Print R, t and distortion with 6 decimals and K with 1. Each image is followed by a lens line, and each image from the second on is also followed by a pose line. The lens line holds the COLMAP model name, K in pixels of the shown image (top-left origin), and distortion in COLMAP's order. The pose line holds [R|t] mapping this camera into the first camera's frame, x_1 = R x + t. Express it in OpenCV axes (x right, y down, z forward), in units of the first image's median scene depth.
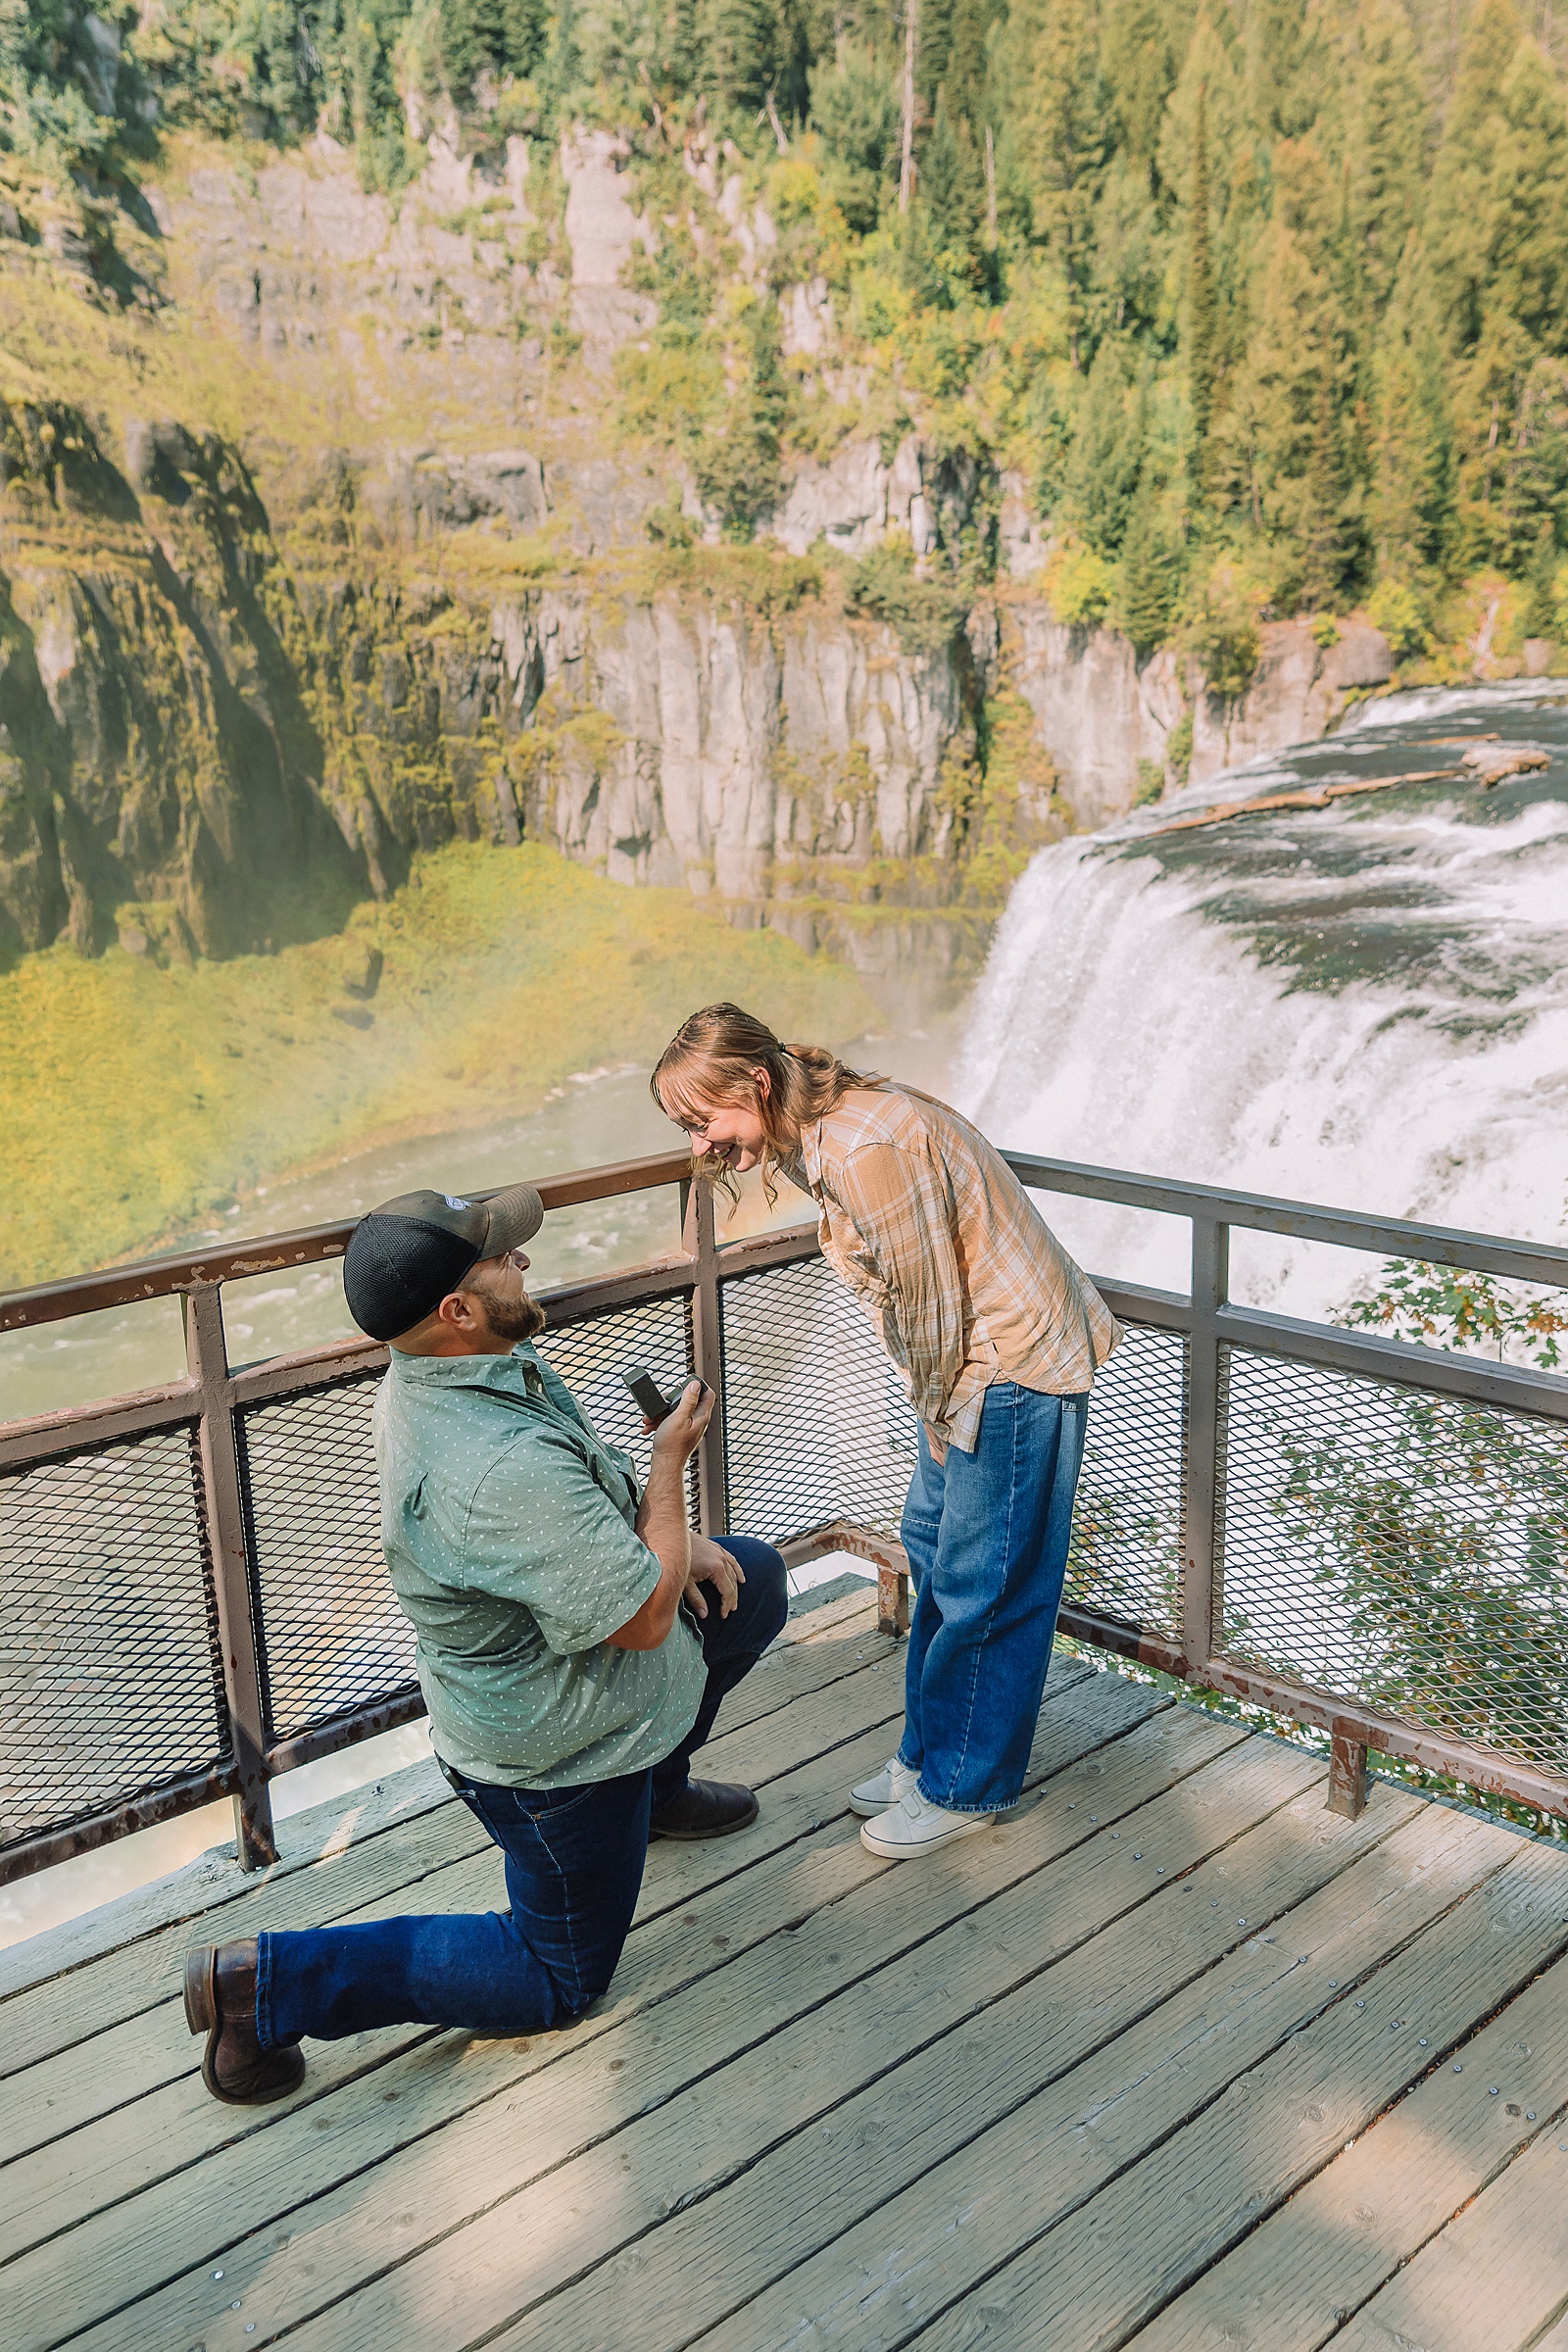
lens RADIAL K [[1703.4, 0, 854.8], [0, 1703.4, 1066.1], [0, 0, 1]] dist [-0.003782, 0.007617]
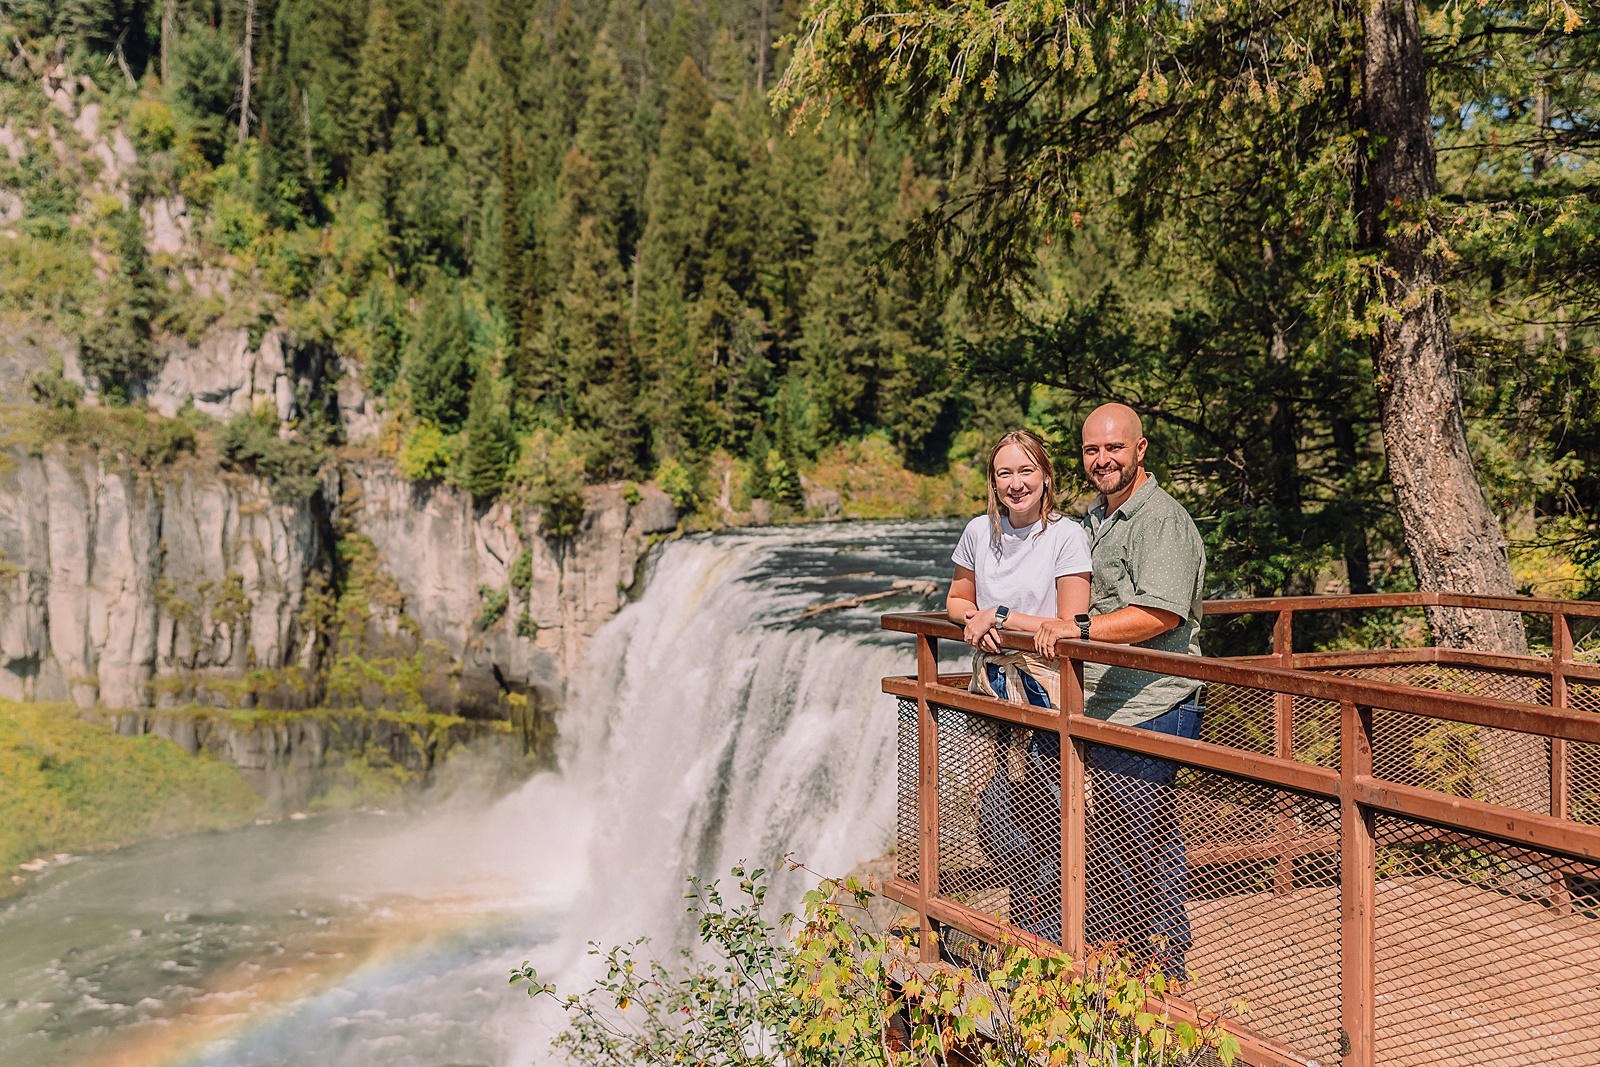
lens RADIAL K [[1846.2, 0, 794.4], [0, 1846.2, 524.8], [0, 0, 1]] dist [-0.027833, 0.011668]
pose [[0.887455, 0.005421, 0.460863, -0.249842], [0.090016, 0.978636, -0.184848, 0.050849], [-0.452019, 0.205530, 0.868007, -0.304233]]
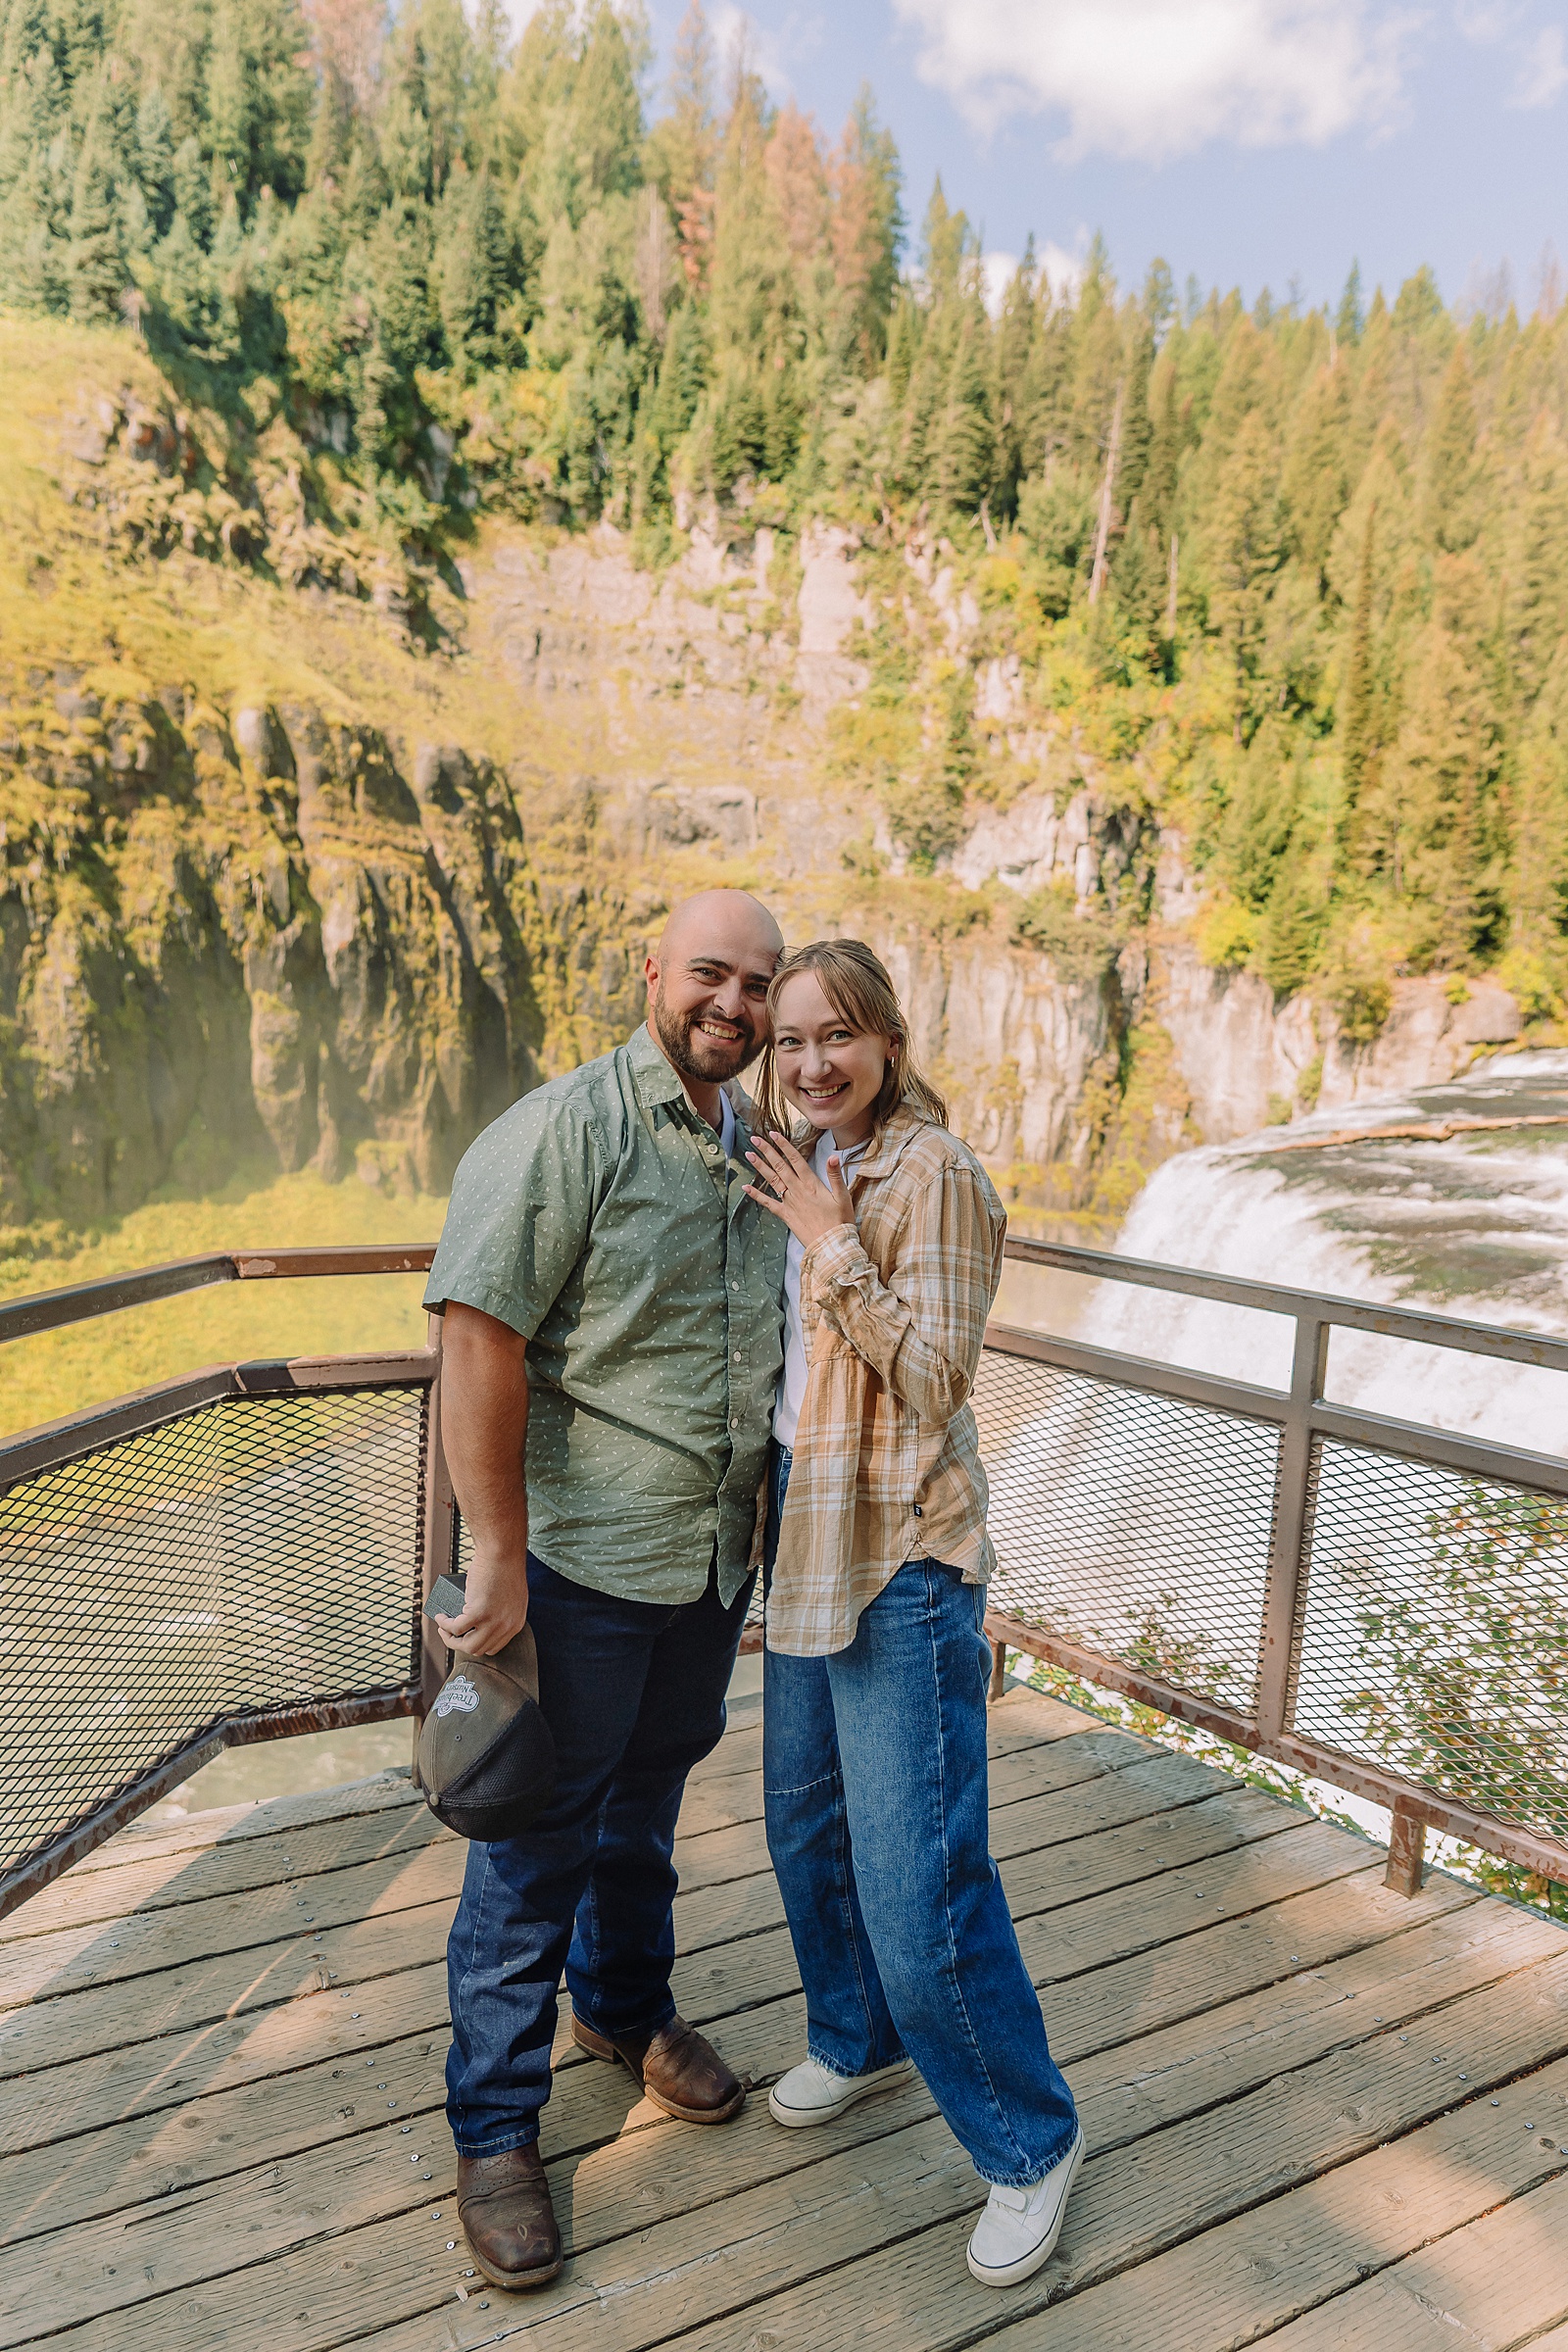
lens RADIAL K [[1541.2, 0, 776.7], [0, 1541.2, 1186.7], [0, 0, 1]] dist [-0.019633, 0.036015]
pose [[0.985889, 0.091929, -0.139898, -0.000082], [-0.105391, 0.990160, -0.092065, 0.002321], [0.130058, 0.105510, 0.985877, -0.000869]]
